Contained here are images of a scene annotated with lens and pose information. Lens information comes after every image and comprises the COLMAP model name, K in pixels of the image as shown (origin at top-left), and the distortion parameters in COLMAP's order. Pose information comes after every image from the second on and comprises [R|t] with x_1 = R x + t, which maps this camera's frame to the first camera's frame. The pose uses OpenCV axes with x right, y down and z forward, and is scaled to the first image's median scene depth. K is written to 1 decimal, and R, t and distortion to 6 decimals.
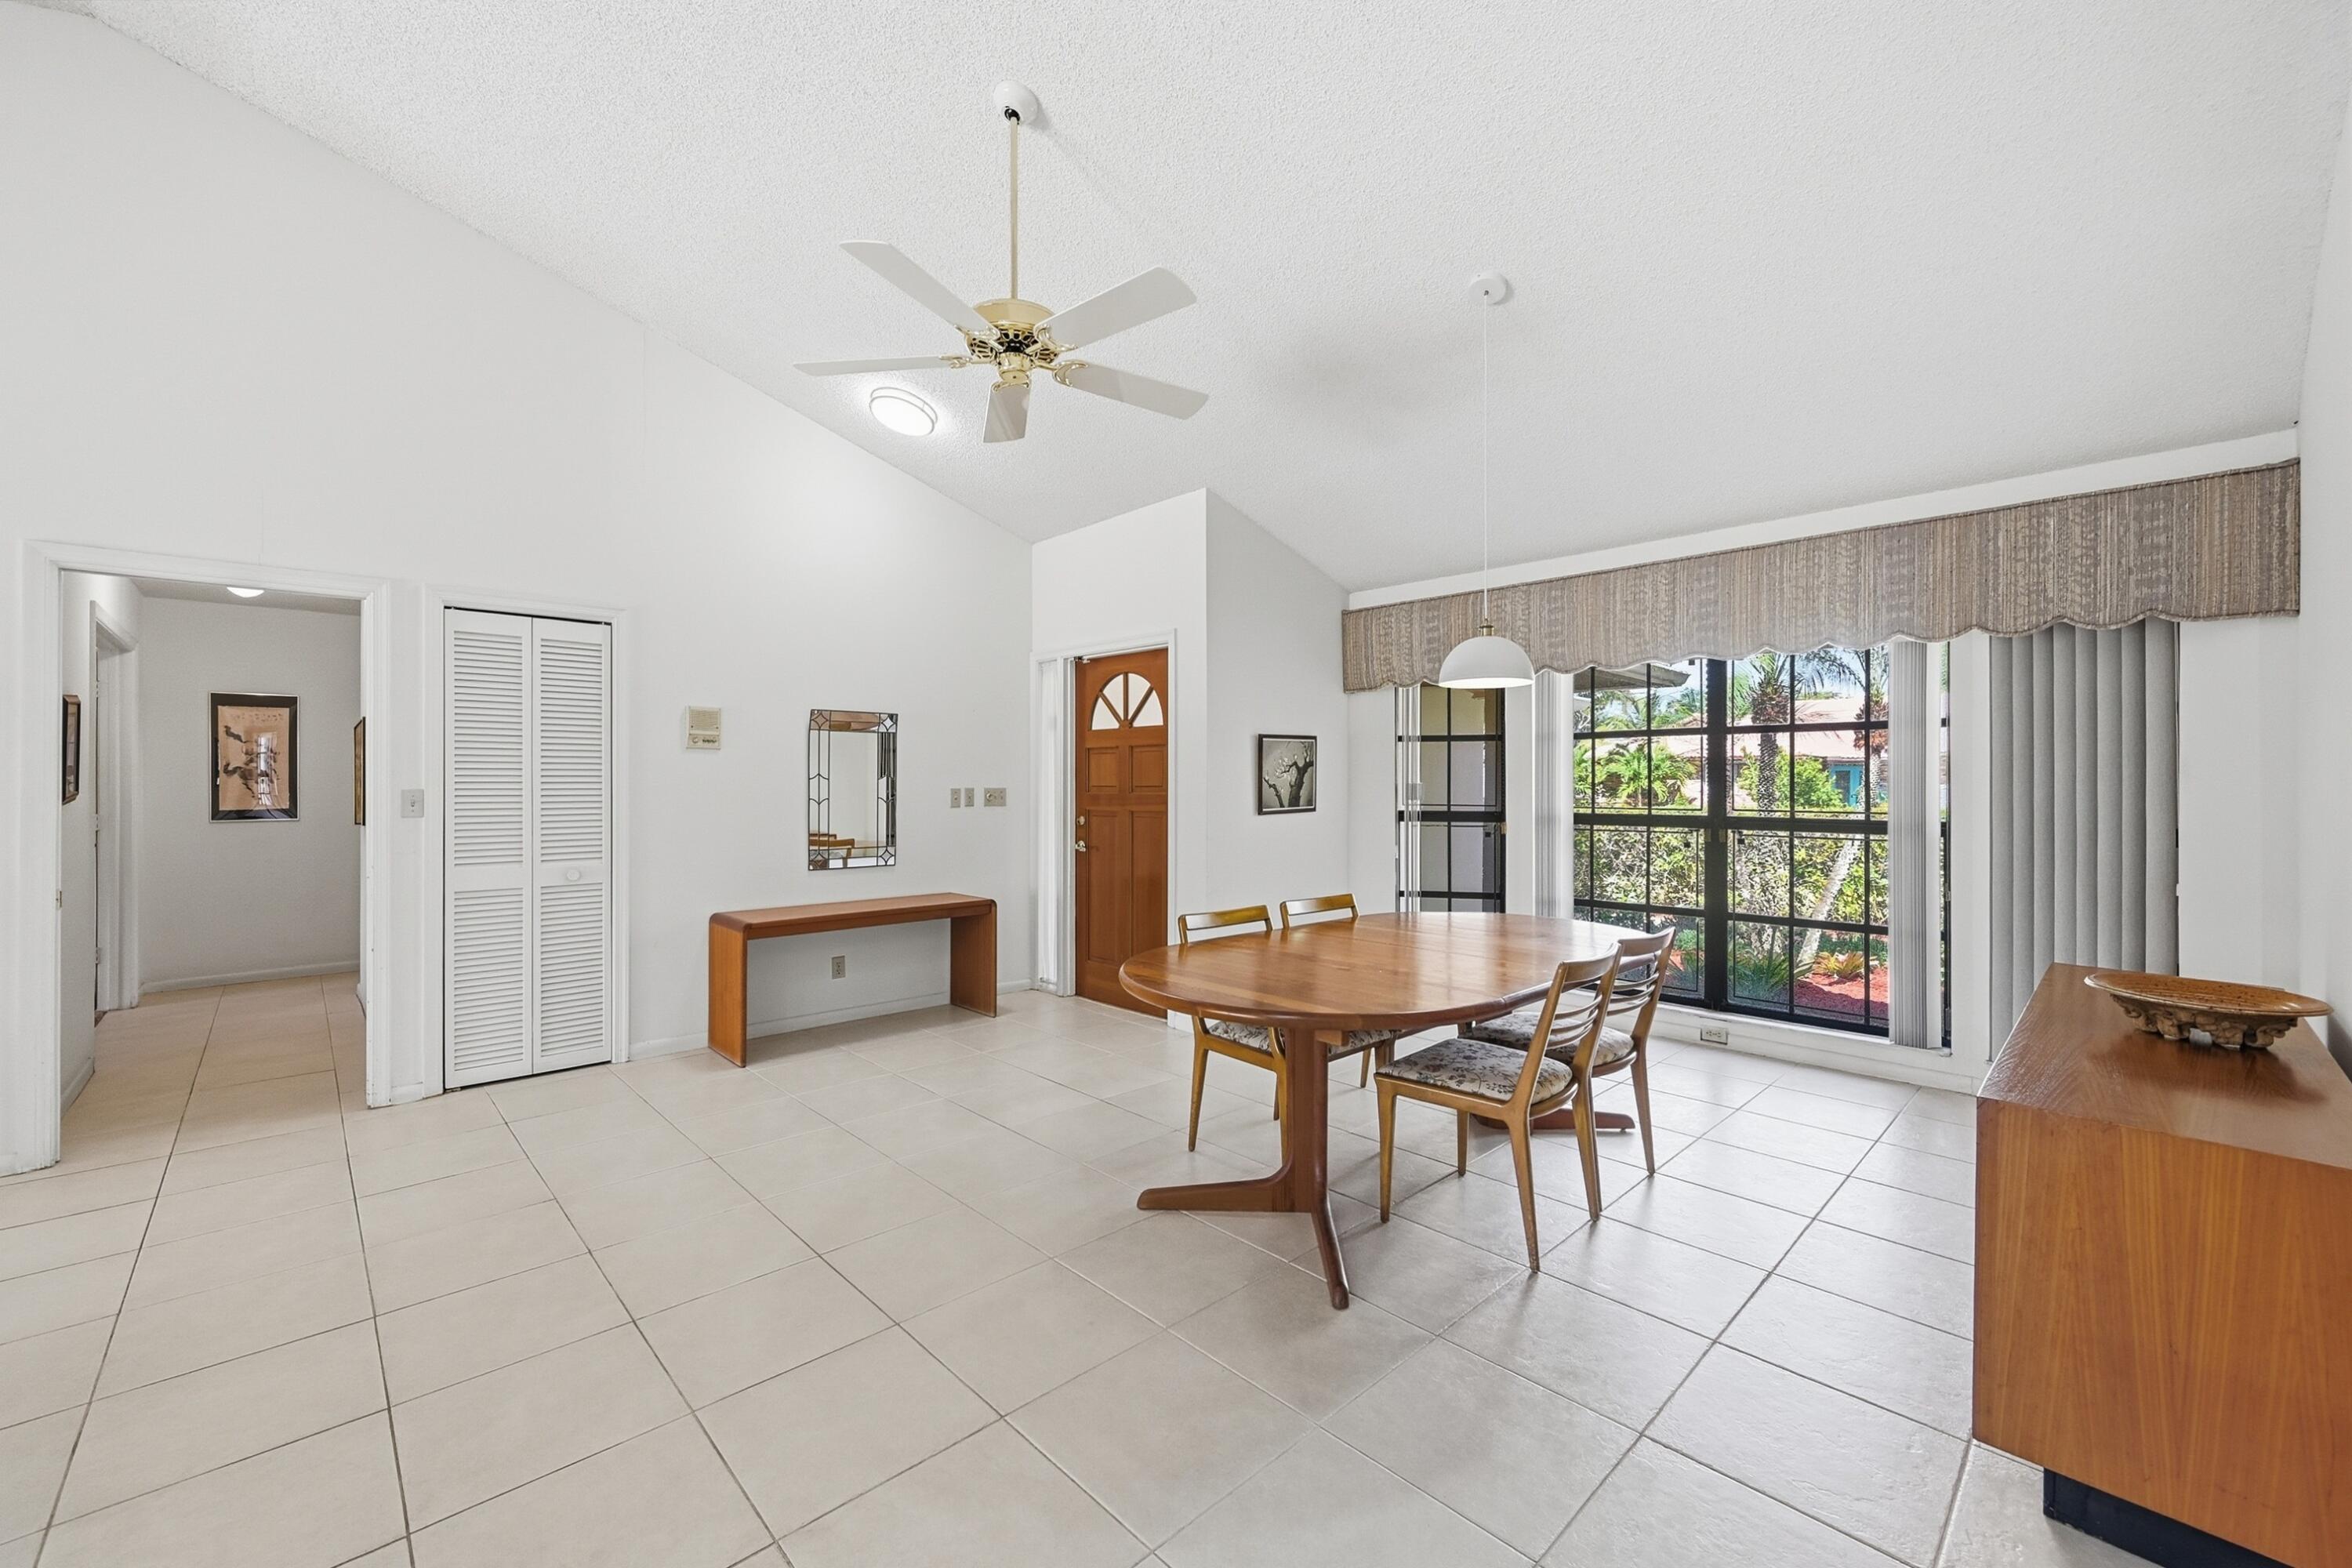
lens RADIAL K [[942.4, 0, 1174.4], [0, 942.4, 792.2], [0, 0, 1]] dist [-0.000422, 0.000367]
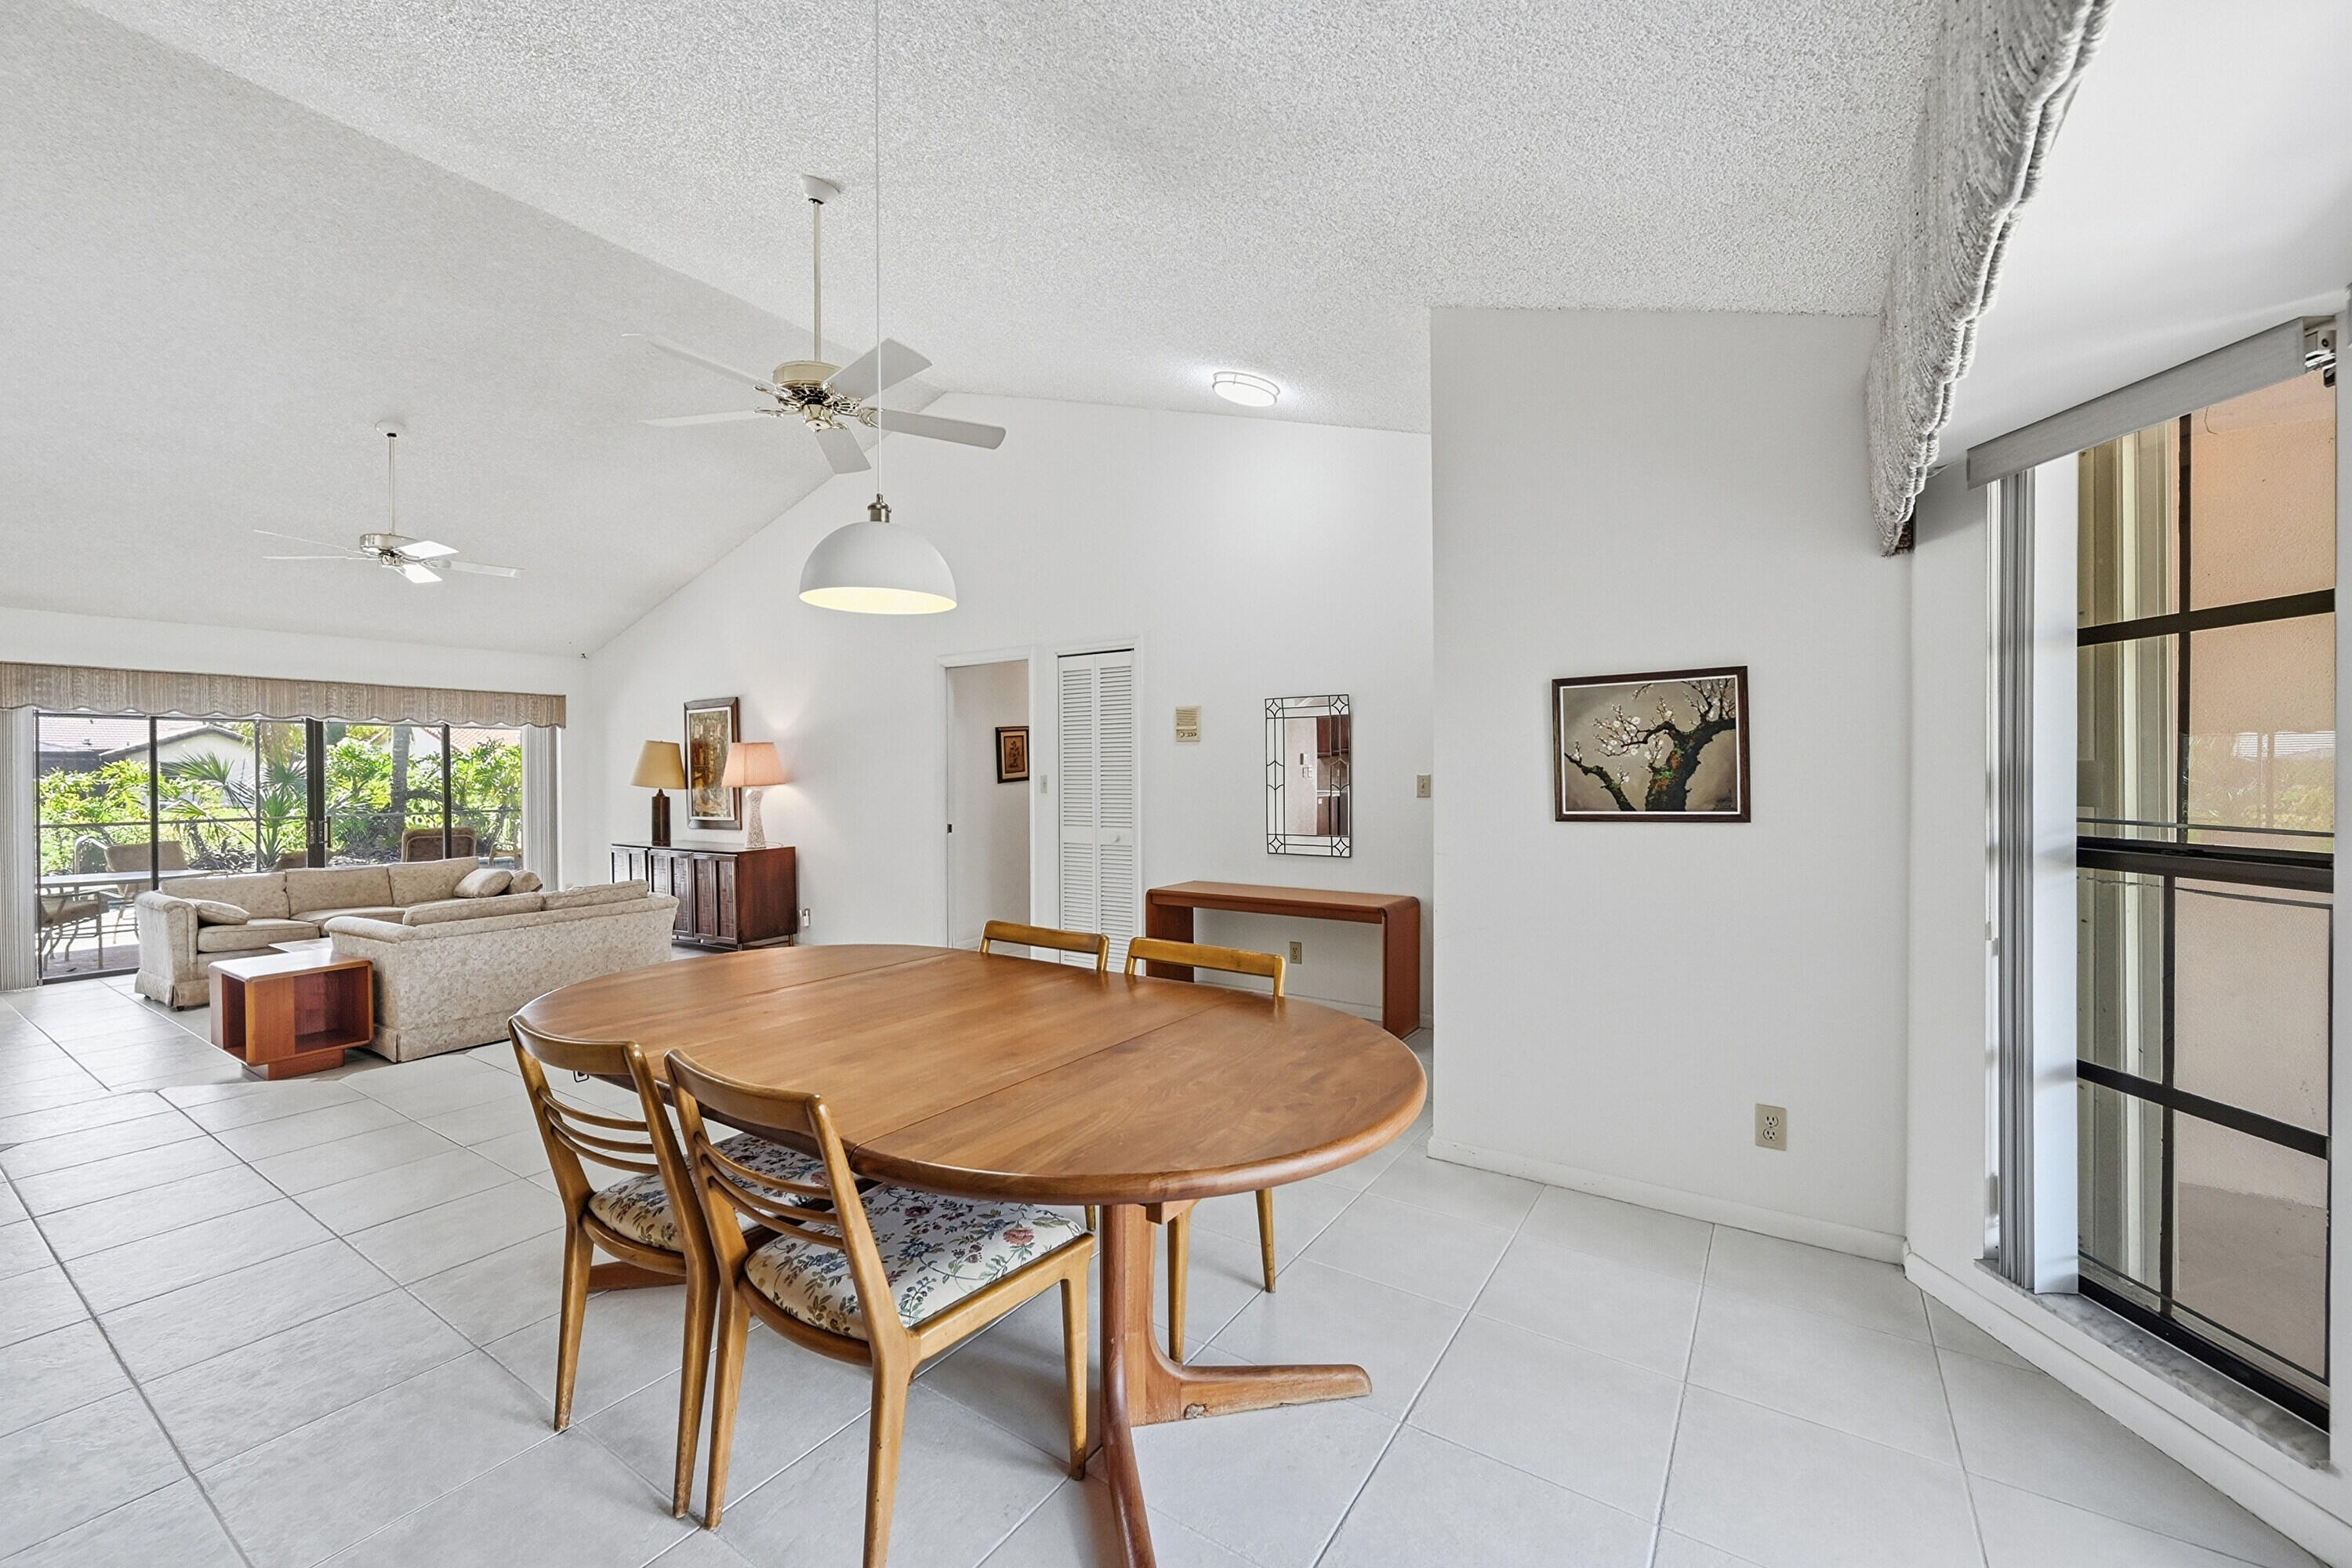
lens RADIAL K [[942.4, 0, 1183.5], [0, 942.4, 782.4], [0, 0, 1]] dist [-0.000422, 0.000367]
pose [[0.235054, 0.007564, -0.971953, 0.577477], [-0.005427, 0.999964, 0.006469, -0.001731], [0.971967, 0.003754, 0.235087, 0.631030]]
